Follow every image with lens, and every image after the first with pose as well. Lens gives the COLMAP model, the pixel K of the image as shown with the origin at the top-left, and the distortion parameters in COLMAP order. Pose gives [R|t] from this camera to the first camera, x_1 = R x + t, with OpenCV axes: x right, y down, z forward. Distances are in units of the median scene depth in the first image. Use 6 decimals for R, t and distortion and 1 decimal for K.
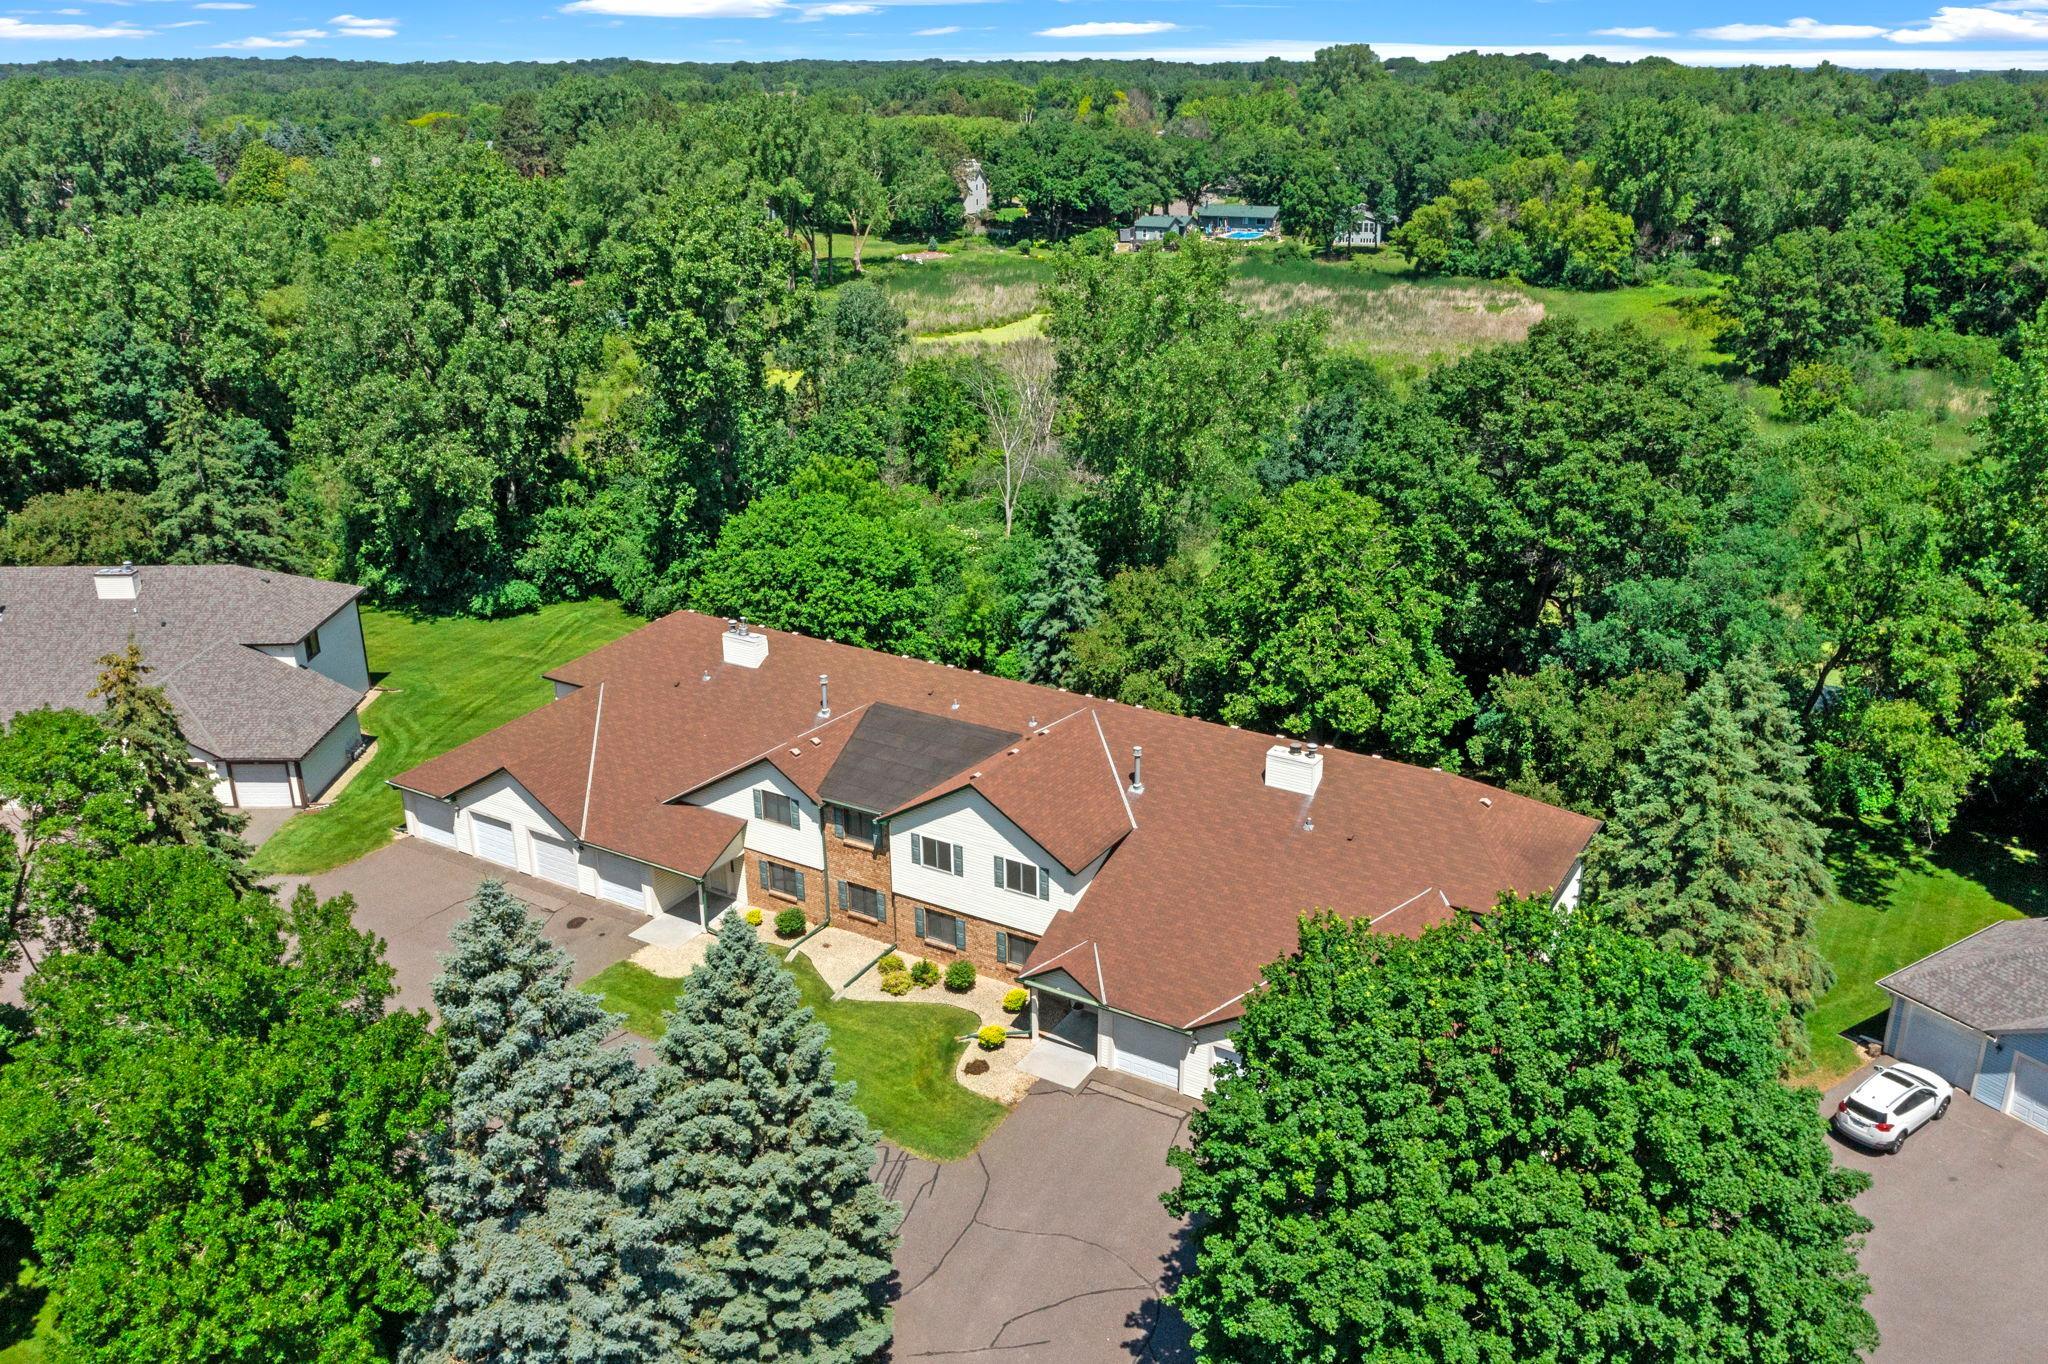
lens RADIAL K [[1658.7, 0, 1035.5], [0, 1658.7, 677.2], [0, 0, 1]] dist [-0.013205, -0.002050]
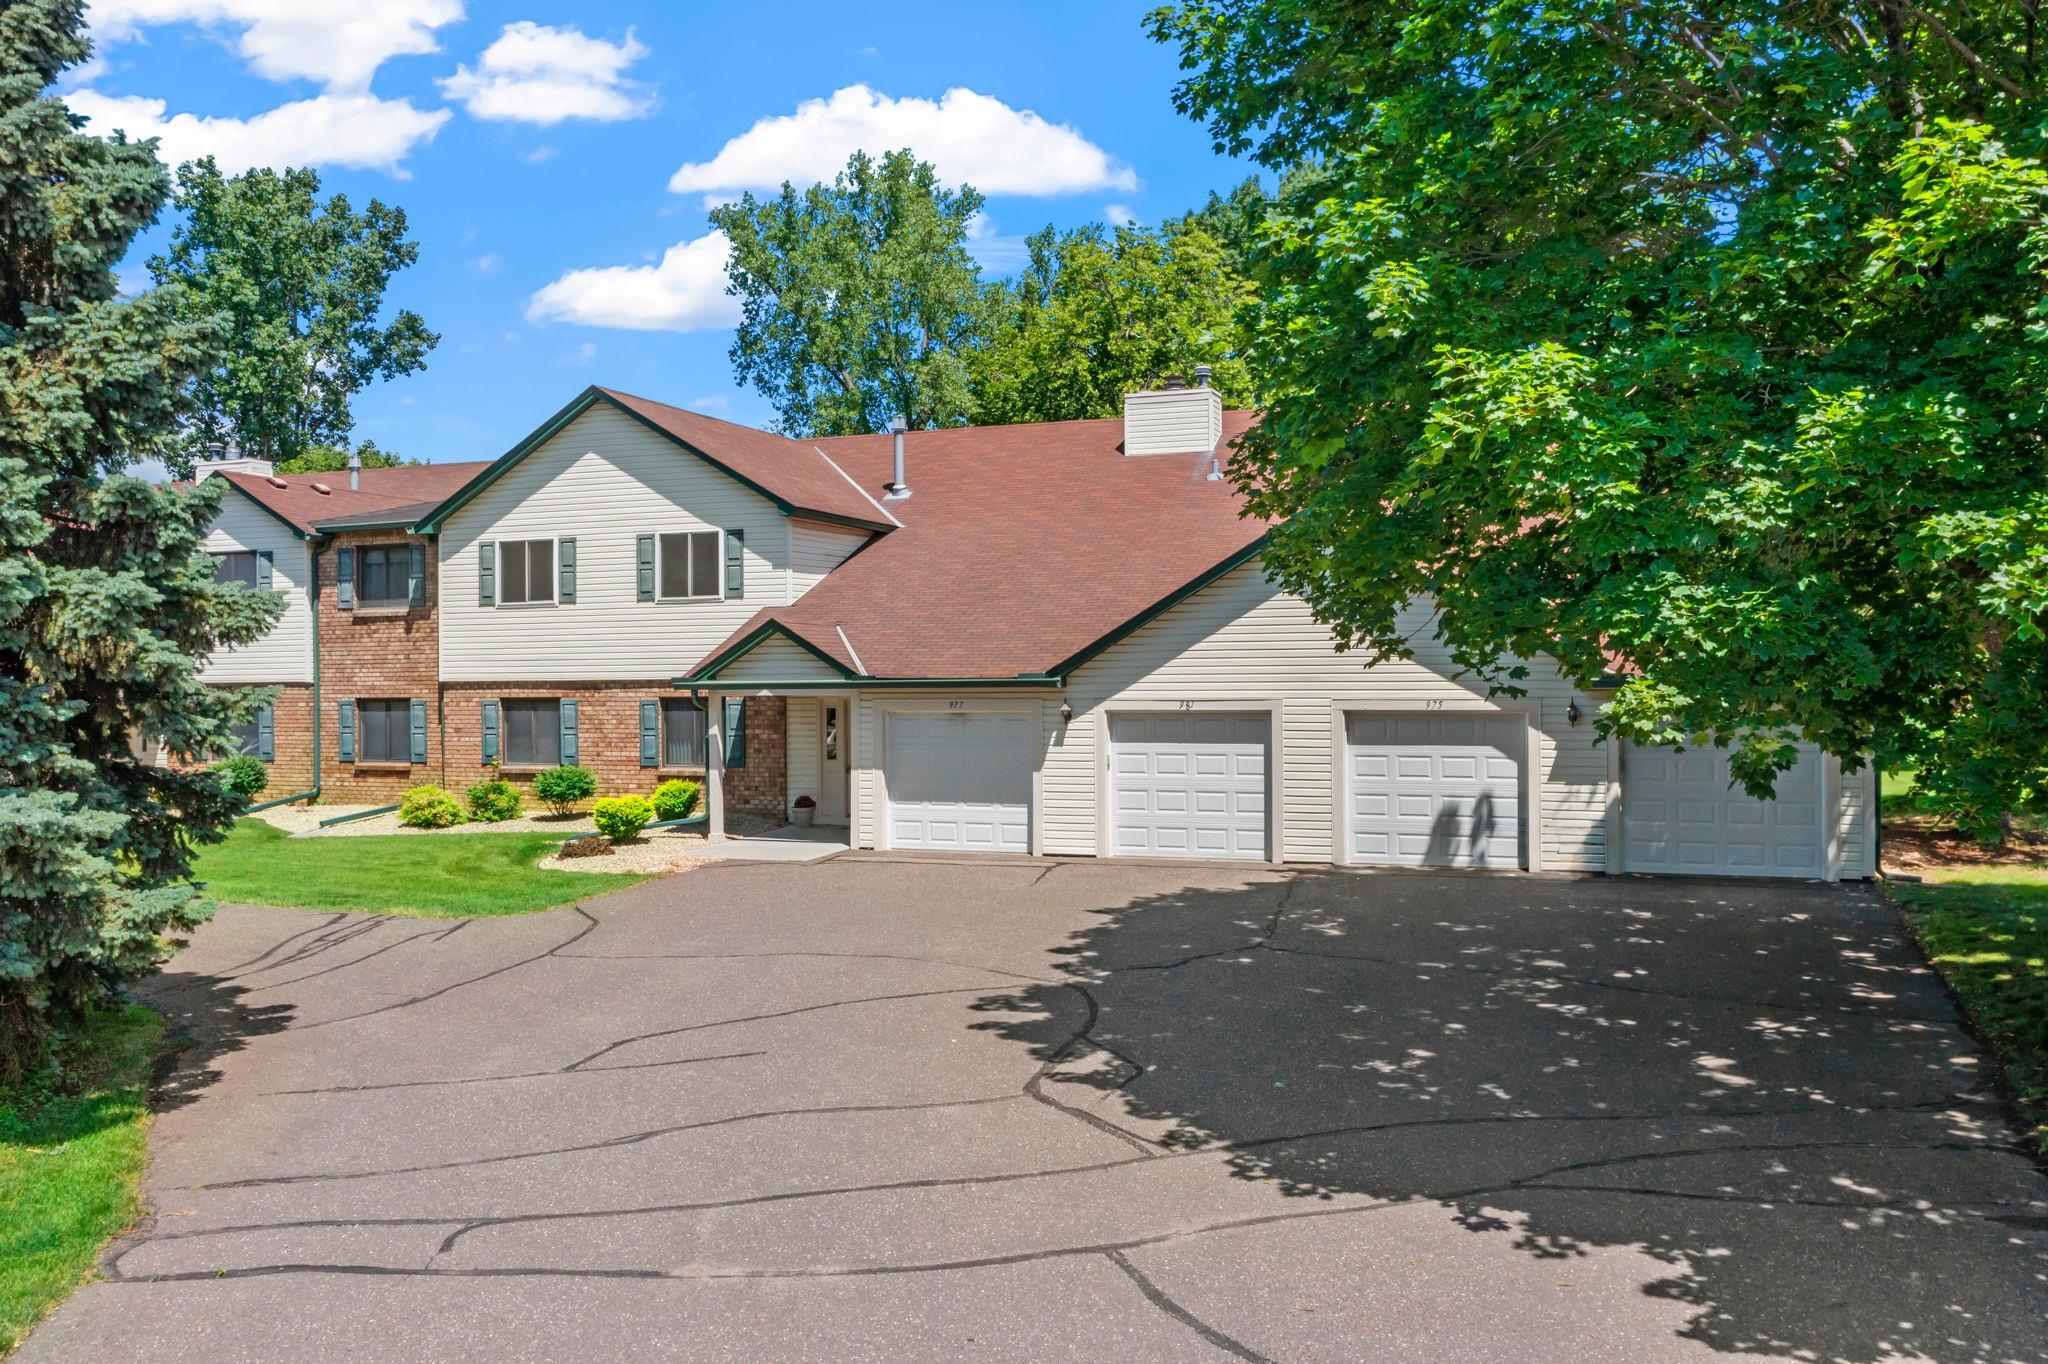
lens RADIAL K [[1658.7, 0, 977.7], [0, 1658.7, 647.7], [0, 0, 1]] dist [-0.013205, -0.002050]
pose [[0.987689, 0.000764, 0.156426, -0.000597], [0.059047, 0.924190, -0.377340, 0.306976], [-0.144856, 0.381931, 0.912768, 0.466409]]
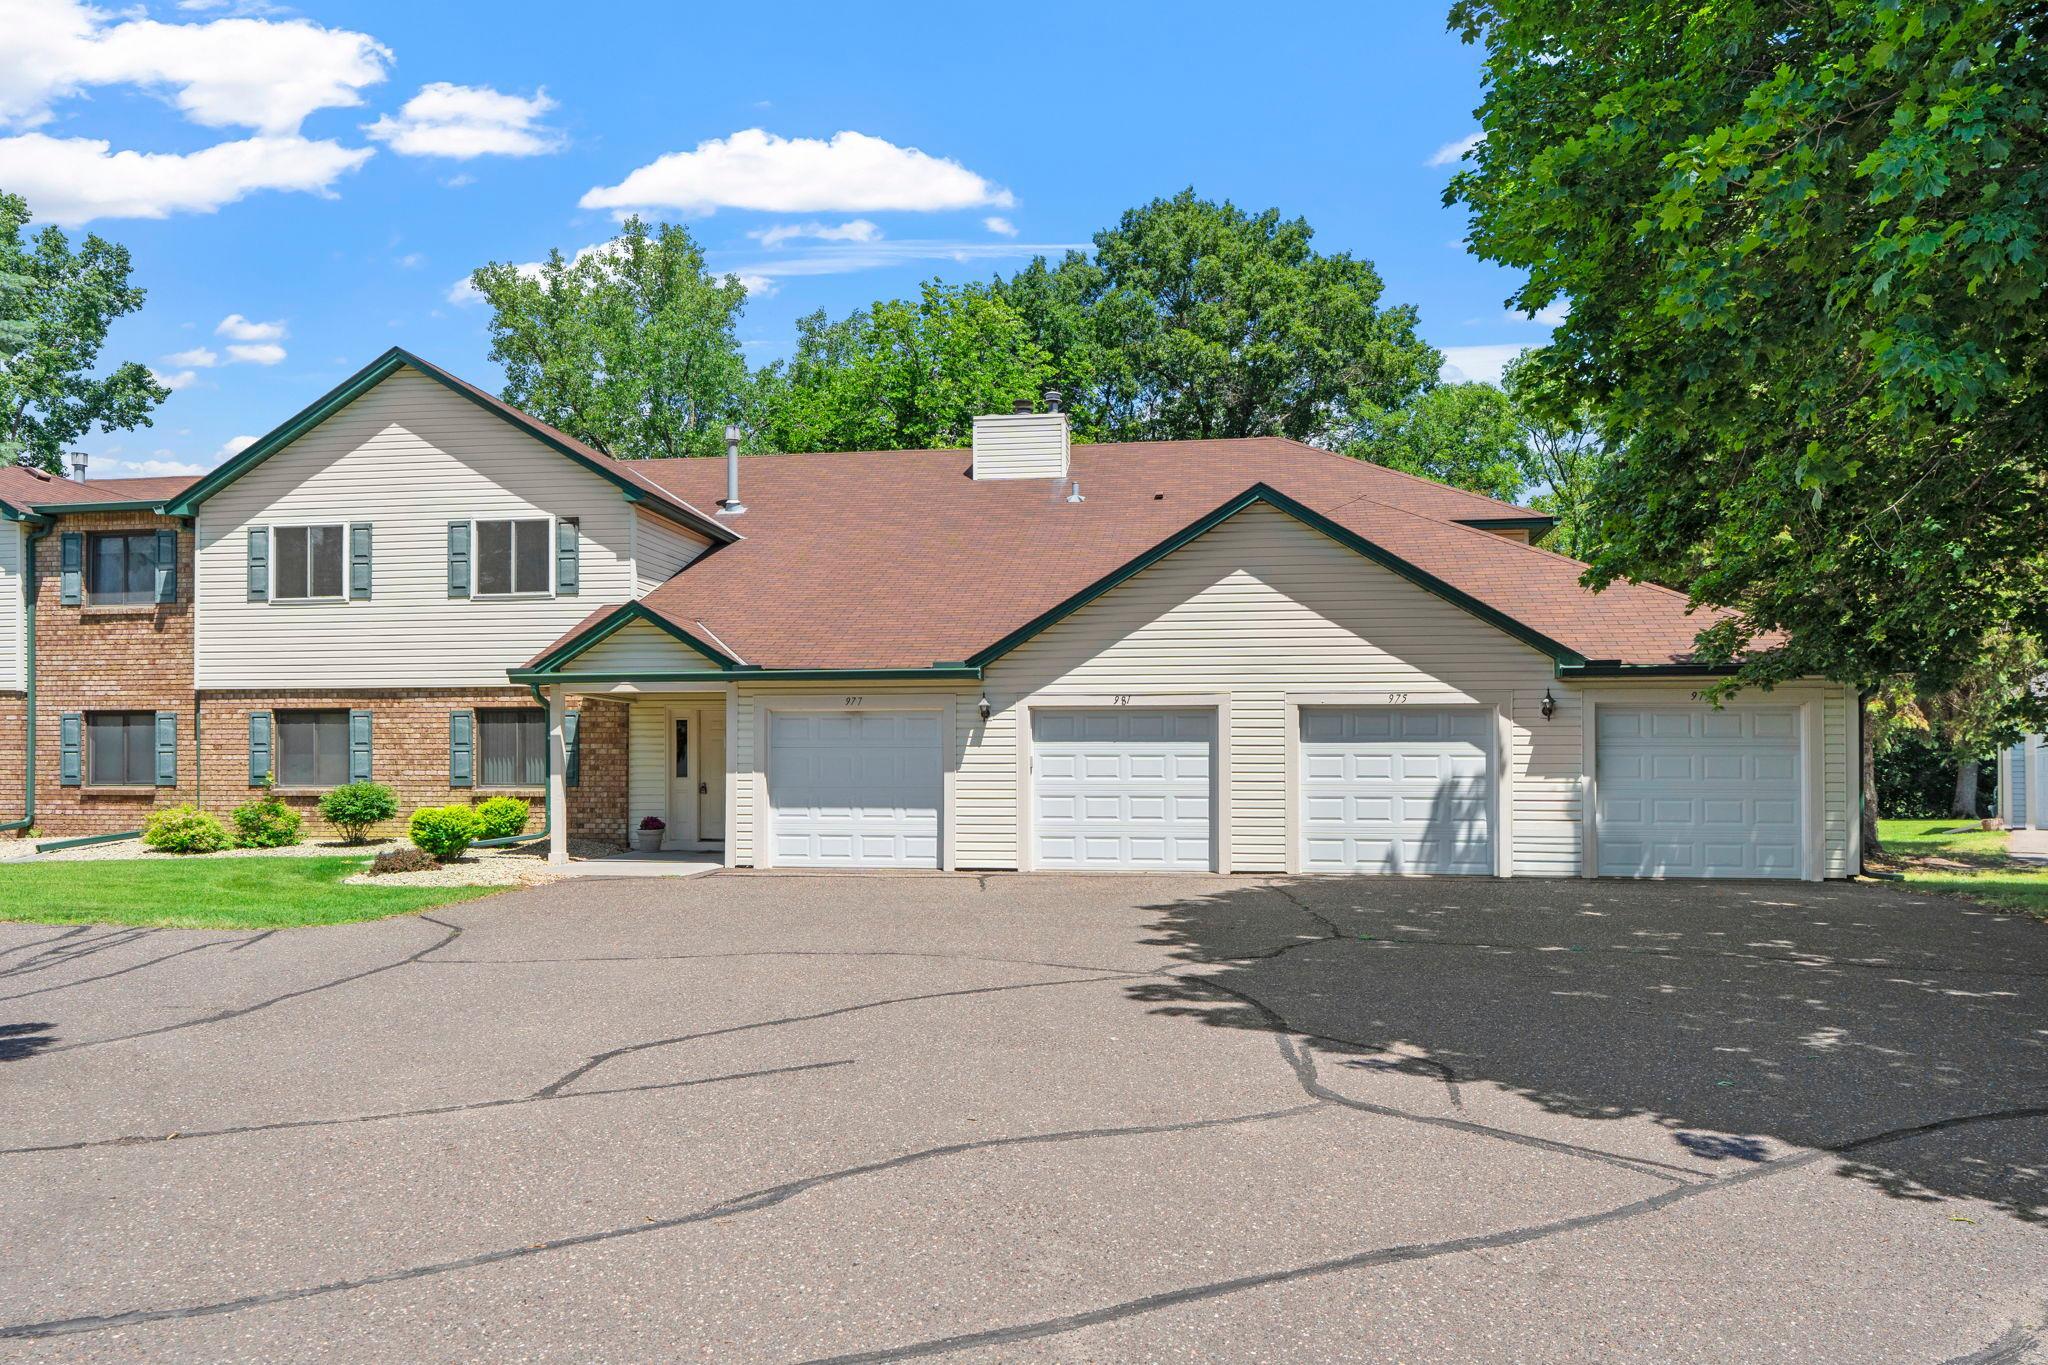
lens RADIAL K [[1442.4, 0, 986.8], [0, 1442.4, 774.1], [0, 0, 1]] dist [0.007678, -0.004810]
pose [[0.932164, 0.013305, 0.361793, -0.026667], [0.123553, 0.927638, -0.352451, 0.294671], [-0.340302, 0.373243, 0.863067, 0.566435]]
